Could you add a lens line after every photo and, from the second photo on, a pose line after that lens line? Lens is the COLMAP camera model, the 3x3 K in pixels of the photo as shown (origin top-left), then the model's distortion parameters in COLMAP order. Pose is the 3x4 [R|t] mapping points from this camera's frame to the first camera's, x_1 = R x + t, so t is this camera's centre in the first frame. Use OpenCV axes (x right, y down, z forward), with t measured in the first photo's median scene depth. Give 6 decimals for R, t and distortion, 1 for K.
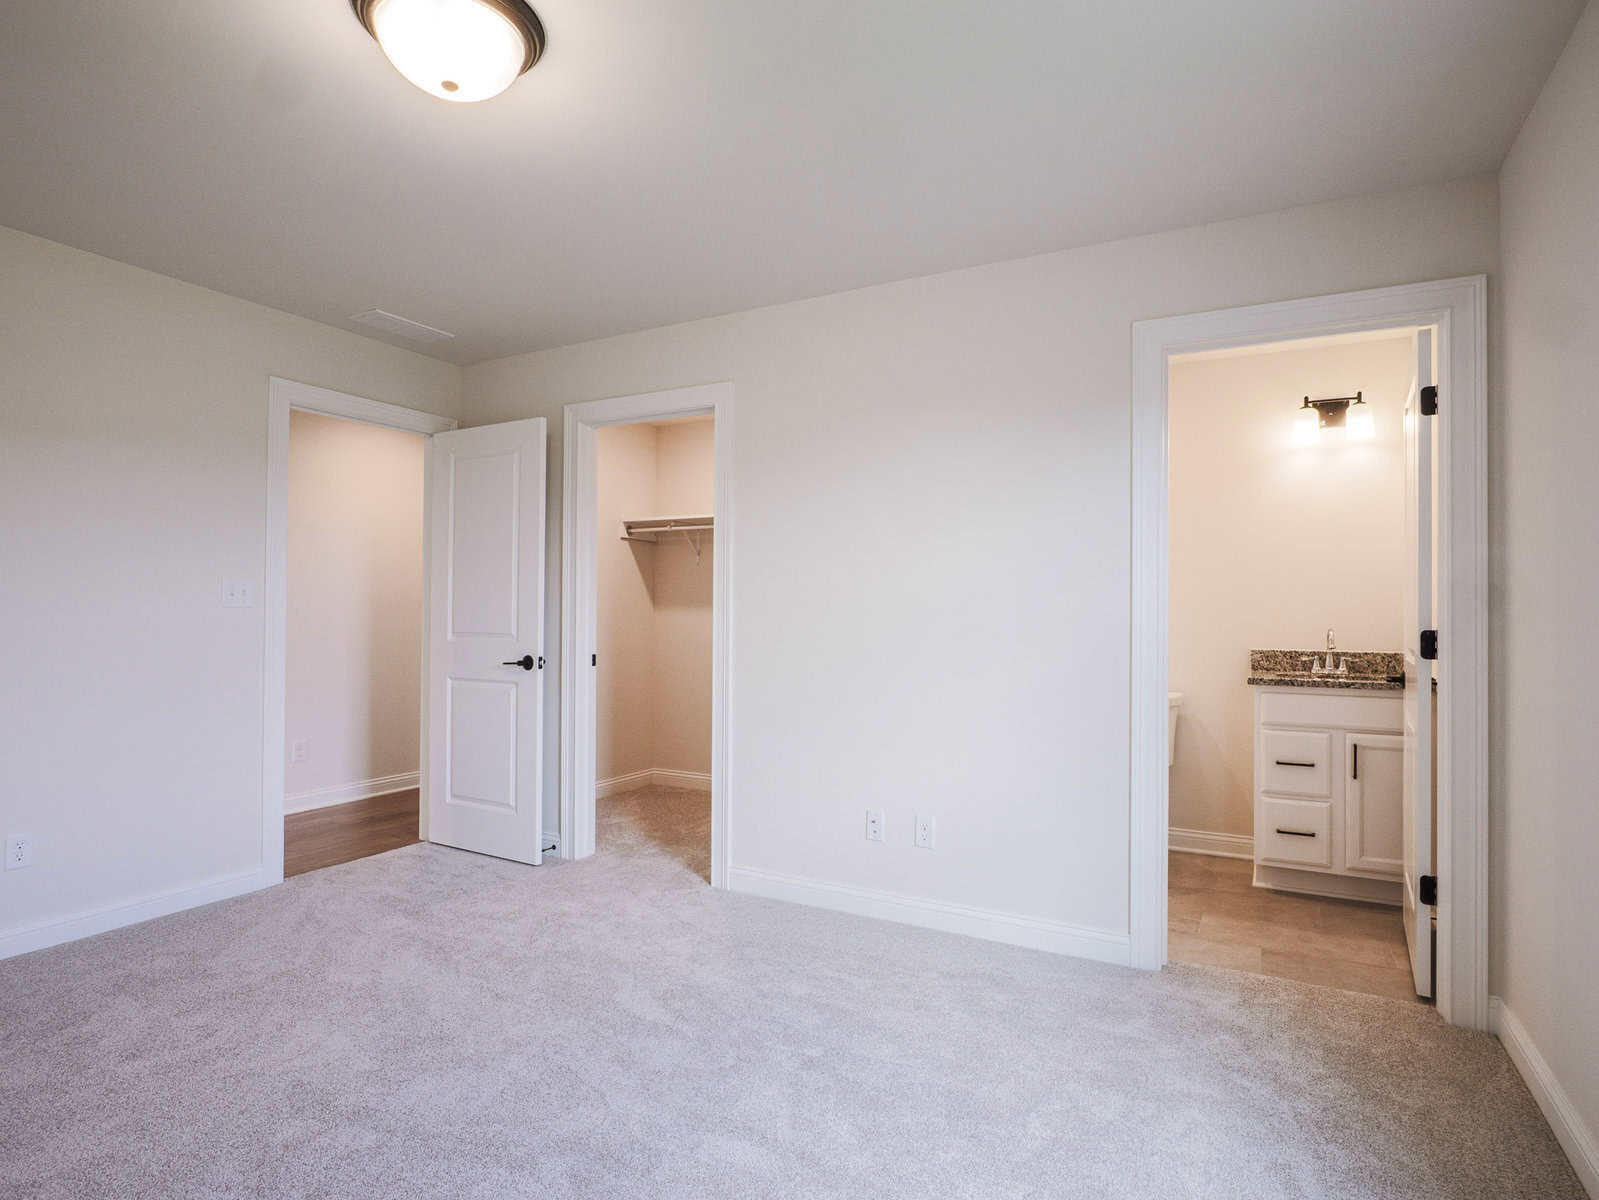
lens RADIAL K [[856.7, 0, 804.2], [0, 856.7, 601.6], [0, 0, 1]] dist [-0.016168, 0.001805]
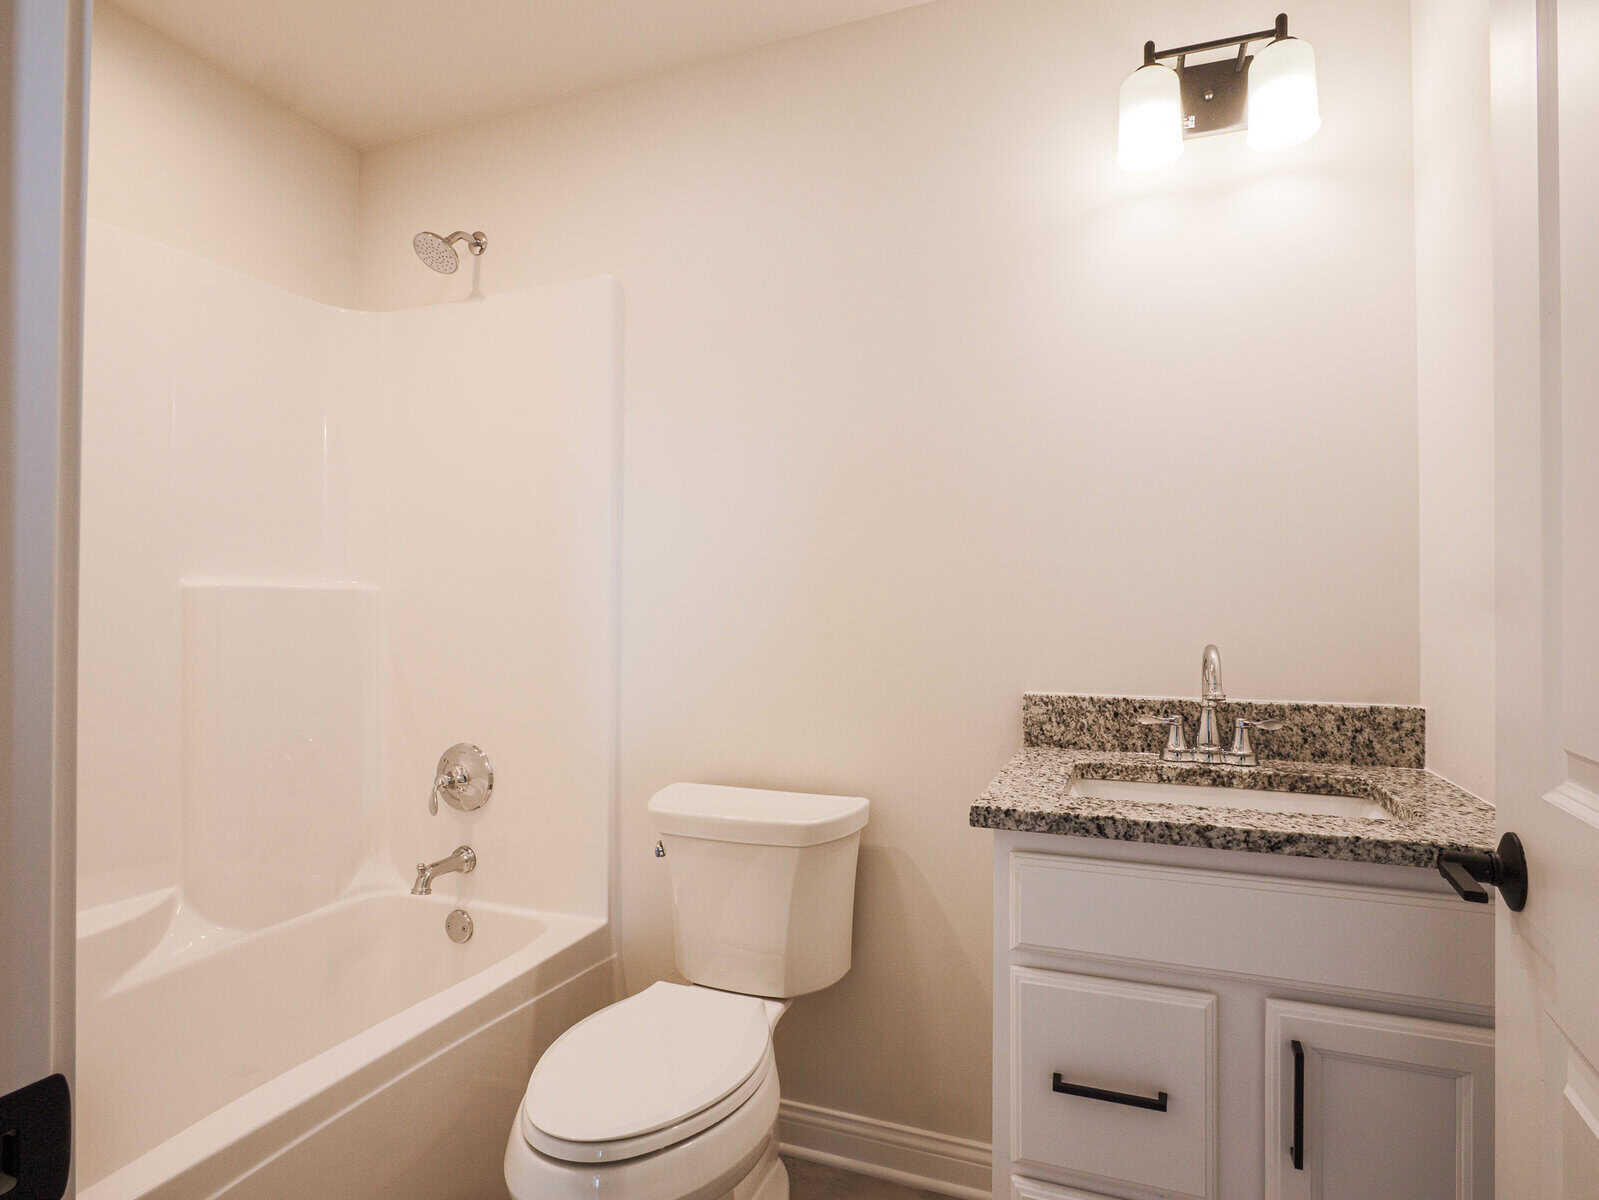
lens RADIAL K [[856.7, 0, 804.2], [0, 856.7, 601.6], [0, 0, 1]] dist [-0.016168, 0.001805]
pose [[0.991969, -0.003288, 0.126439, 0.389373], [0.002888, 0.999990, 0.003340, 0.011196], [-0.126448, -0.002948, 0.991969, 0.644422]]
